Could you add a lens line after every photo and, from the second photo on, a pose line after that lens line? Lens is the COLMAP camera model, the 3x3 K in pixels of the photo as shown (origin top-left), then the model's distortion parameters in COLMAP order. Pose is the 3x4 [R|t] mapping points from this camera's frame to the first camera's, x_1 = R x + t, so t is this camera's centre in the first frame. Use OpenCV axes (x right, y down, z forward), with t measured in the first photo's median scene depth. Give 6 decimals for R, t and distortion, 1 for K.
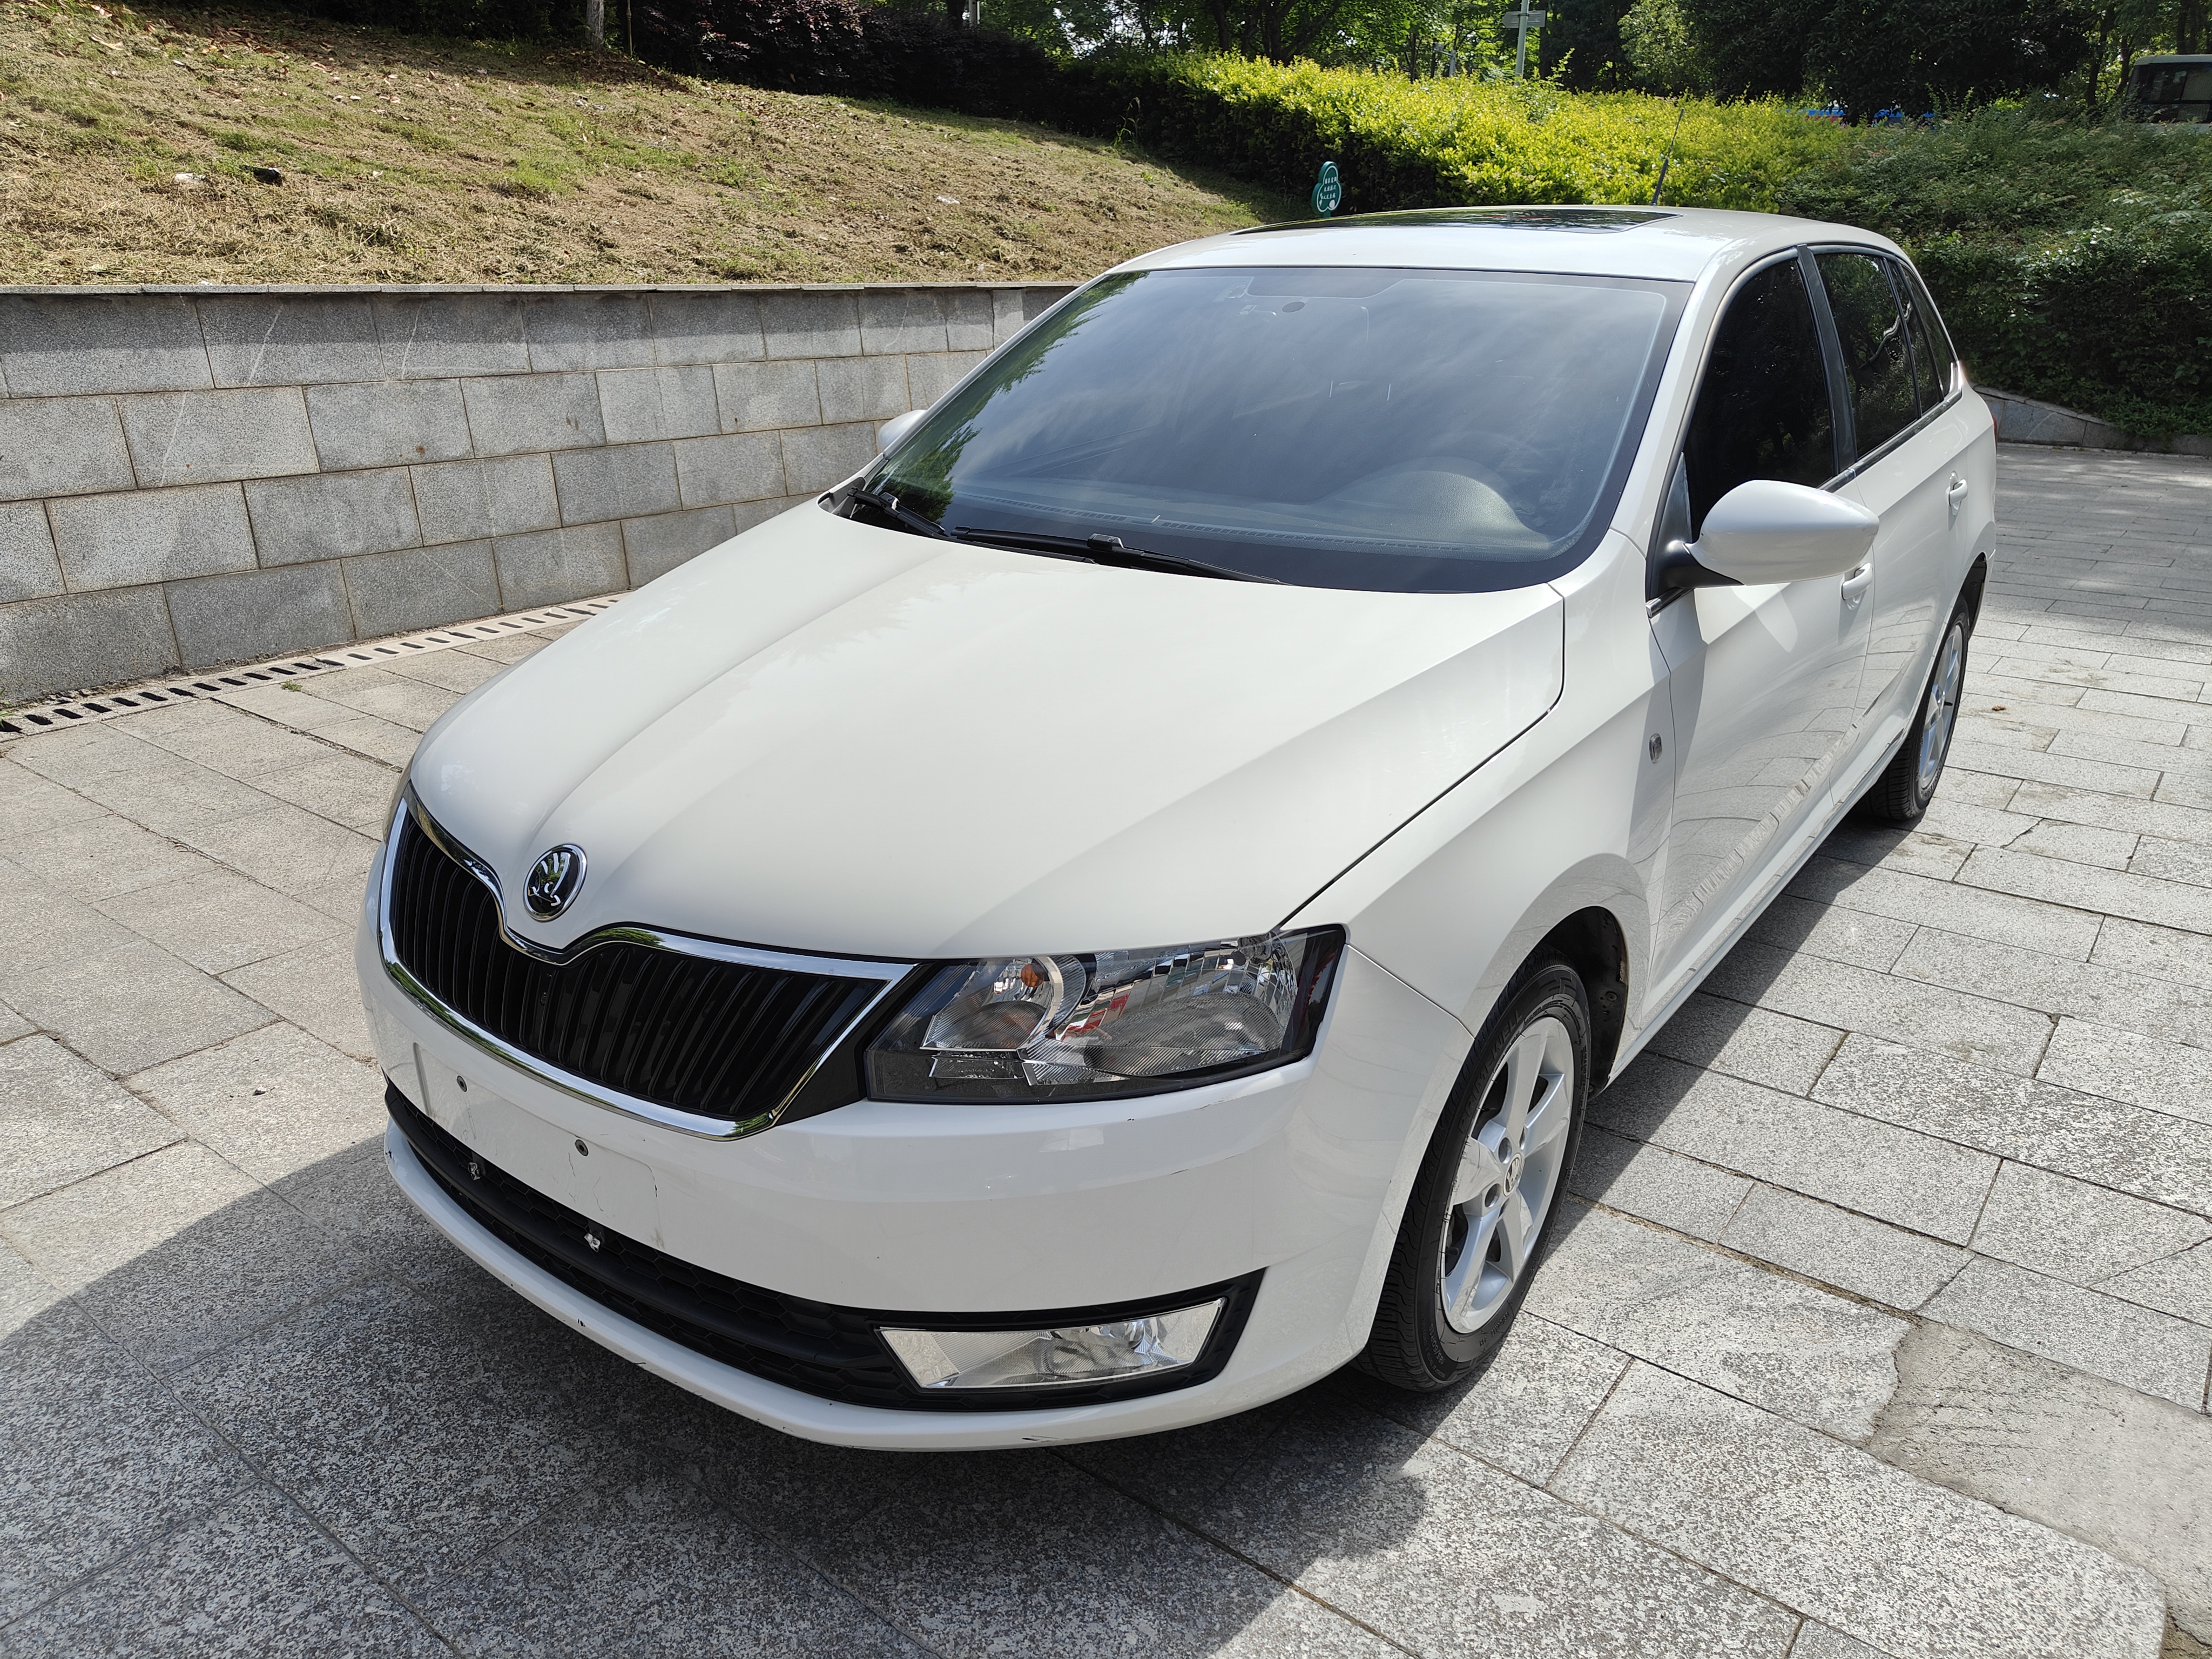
lens RADIAL K [[1558.4, 0, 1178.3], [0, 1558.4, 841.7], [0, 0, 1]] dist [0.008607, 0.007643]
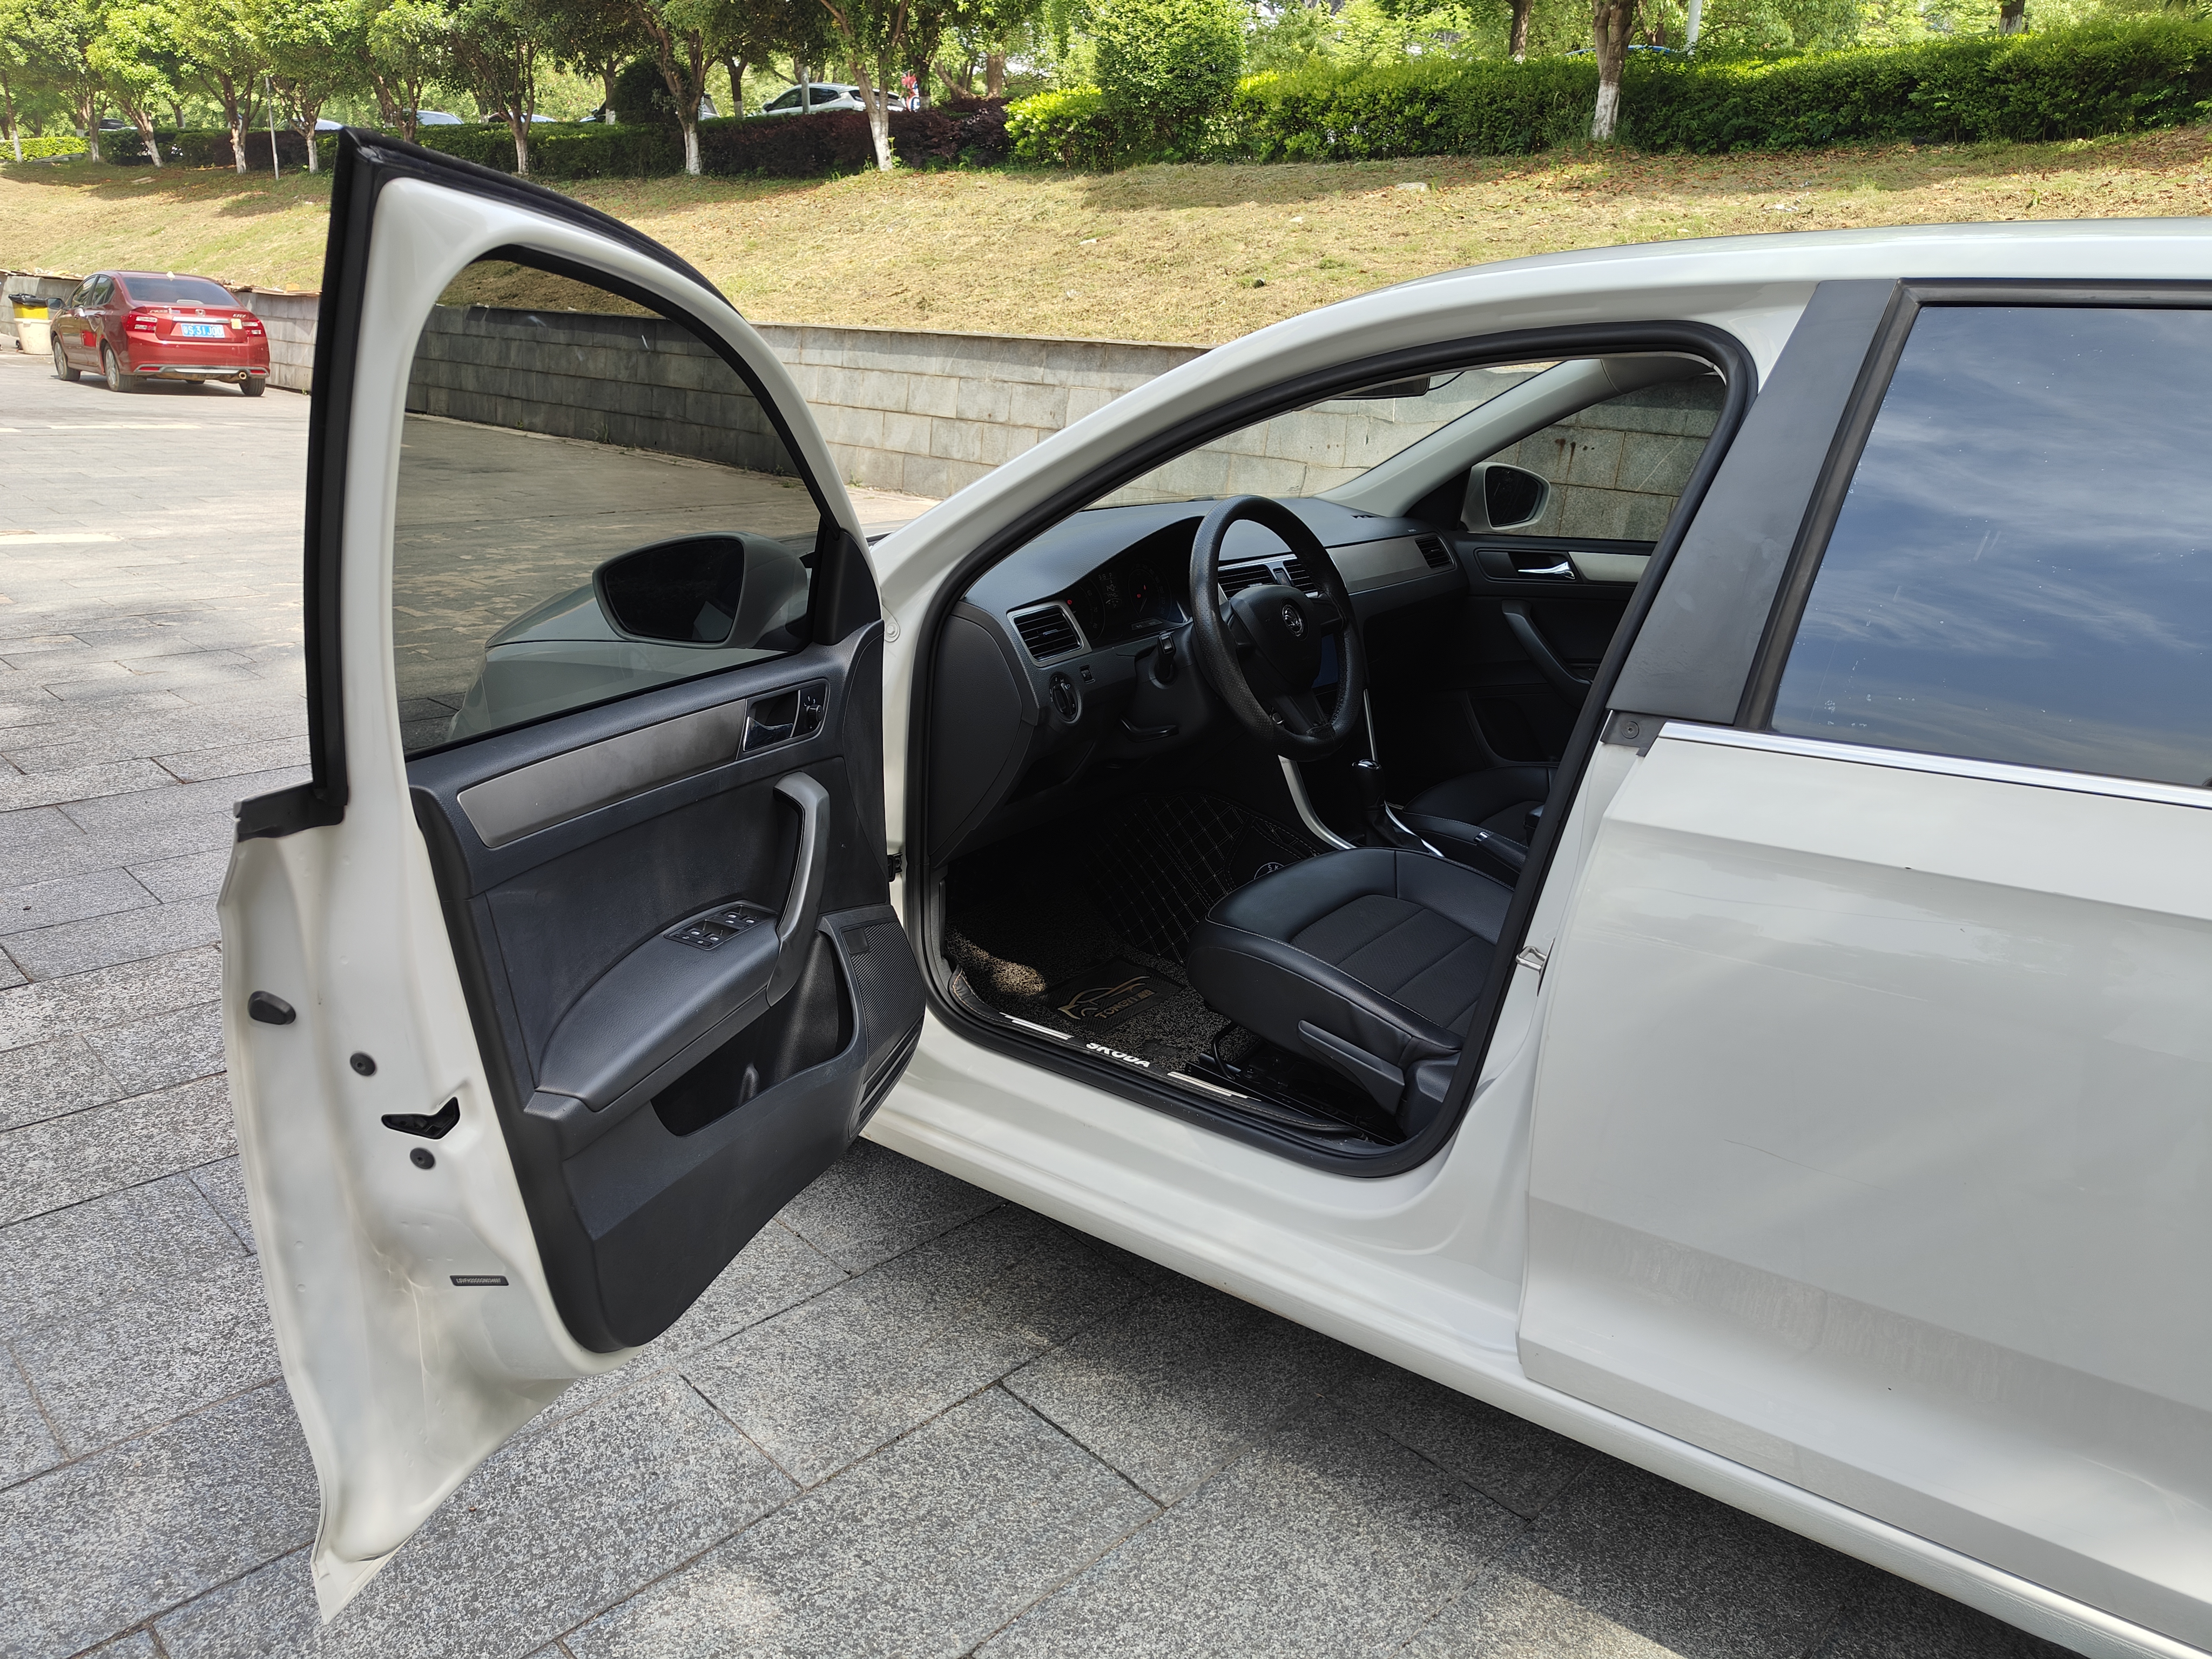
lens RADIAL K [[1543.0, 0, 1096.9], [0, 1543.0, 834.2], [0, 0, 1]] dist [0.008048, 0.003660]
pose [[-0.140872, 0.303405, -0.942391, 1.162799], [-0.376663, 0.863875, 0.334431, -0.386432], [0.915576, 0.402076, -0.007414, 1.049686]]
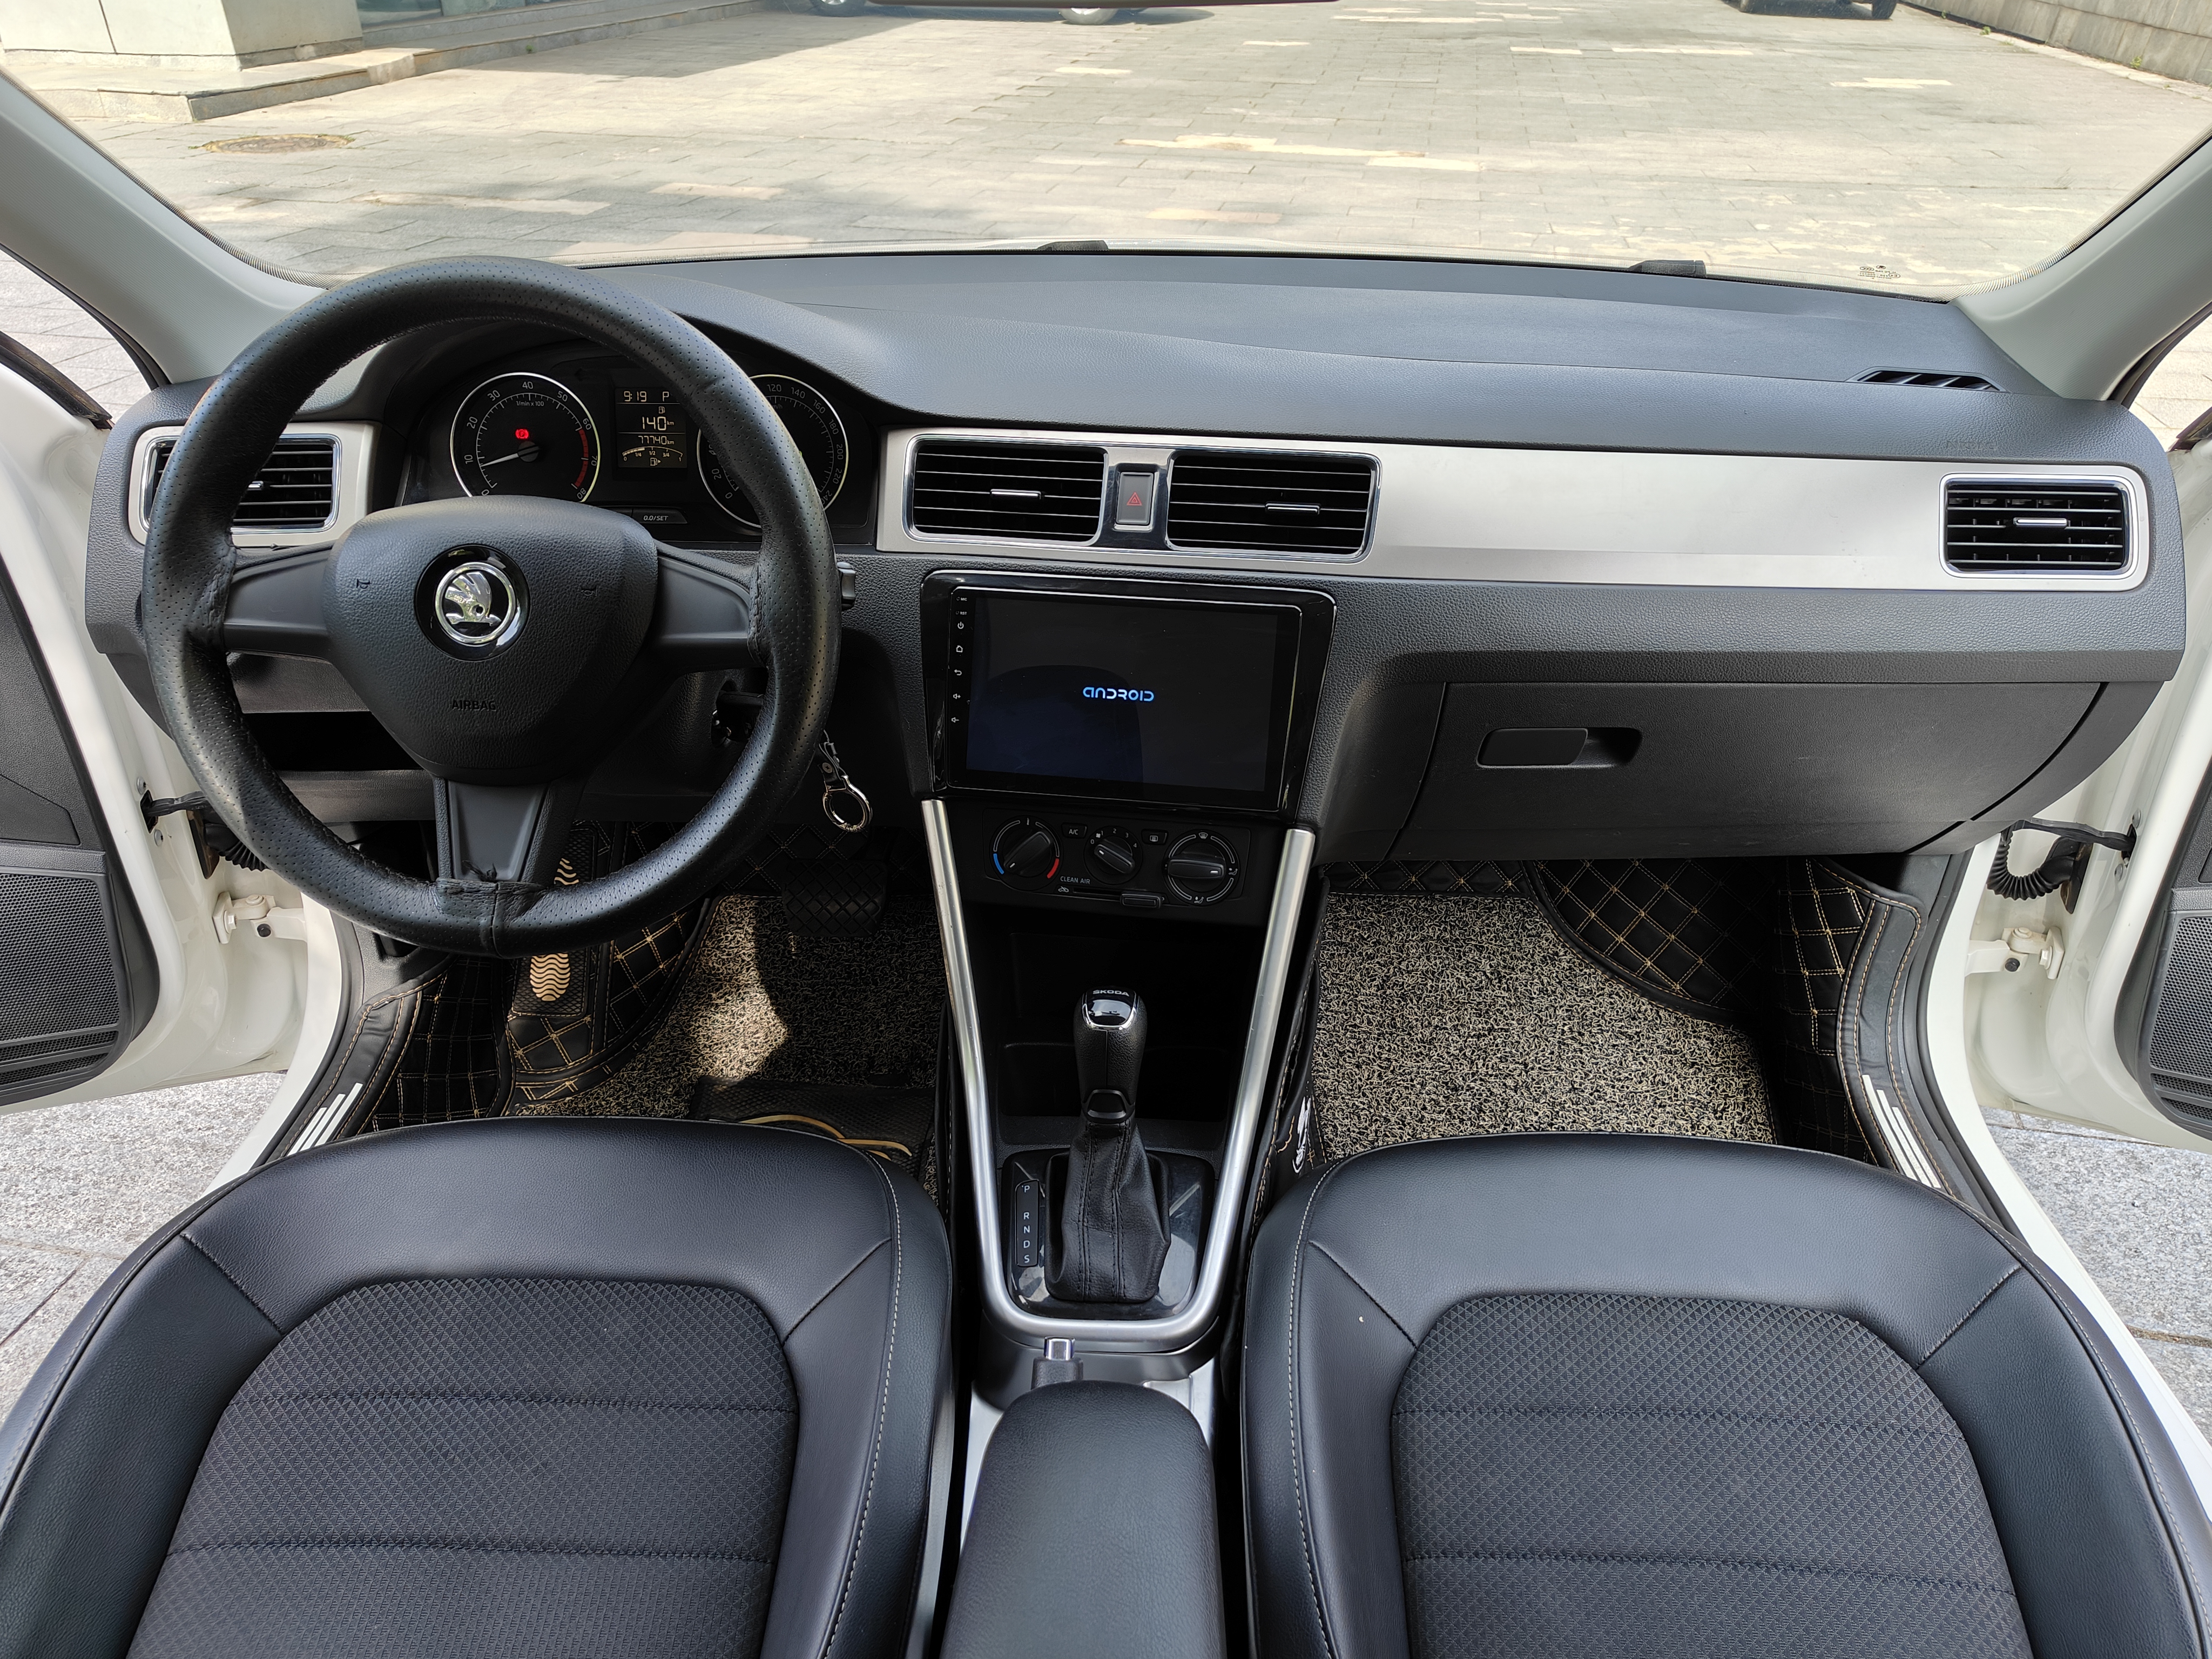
lens RADIAL K [[1537.2, 0, 1109.8], [0, 1537.2, 834.2], [0, 0, 1]] dist [0.009657, 0.005139]
pose [[-0.901981, 0.221480, -0.370644, 0.885025], [-0.152686, 0.639340, 0.753612, -0.420153], [0.403878, 0.736336, -0.542856, 1.151066]]
